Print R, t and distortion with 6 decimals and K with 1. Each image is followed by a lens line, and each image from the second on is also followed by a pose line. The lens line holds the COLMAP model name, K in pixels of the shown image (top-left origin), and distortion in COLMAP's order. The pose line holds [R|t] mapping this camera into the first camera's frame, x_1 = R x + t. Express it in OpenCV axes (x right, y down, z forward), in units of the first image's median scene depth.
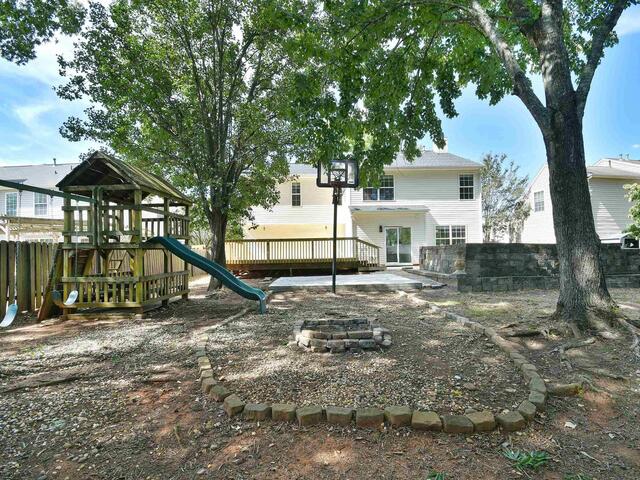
lens RADIAL K [[319.8, 0, 328.8], [0, 319.8, 245.6], [0, 0, 1]] dist [-0.001090, -0.002616]
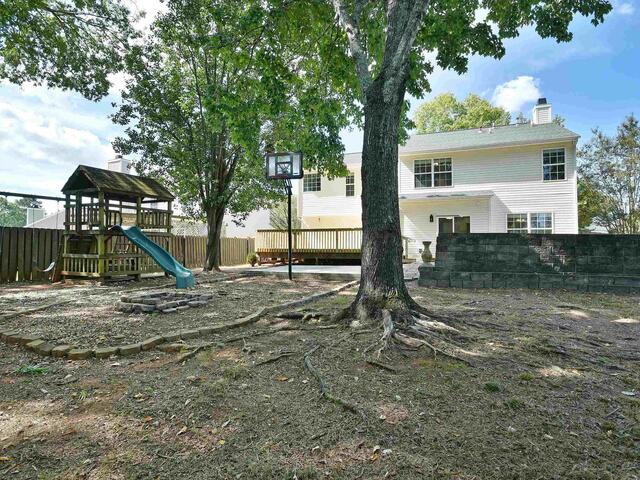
lens RADIAL K [[330.5, 0, 320.0], [0, 330.5, 240.0], [0, 0, 1]] dist [-0.000059, 0.000150]
pose [[0.930299, 0.011451, -0.366624, 0.444431], [-0.008427, 0.999916, 0.009849, 0.006309], [0.366706, -0.006073, 0.930317, 0.018784]]
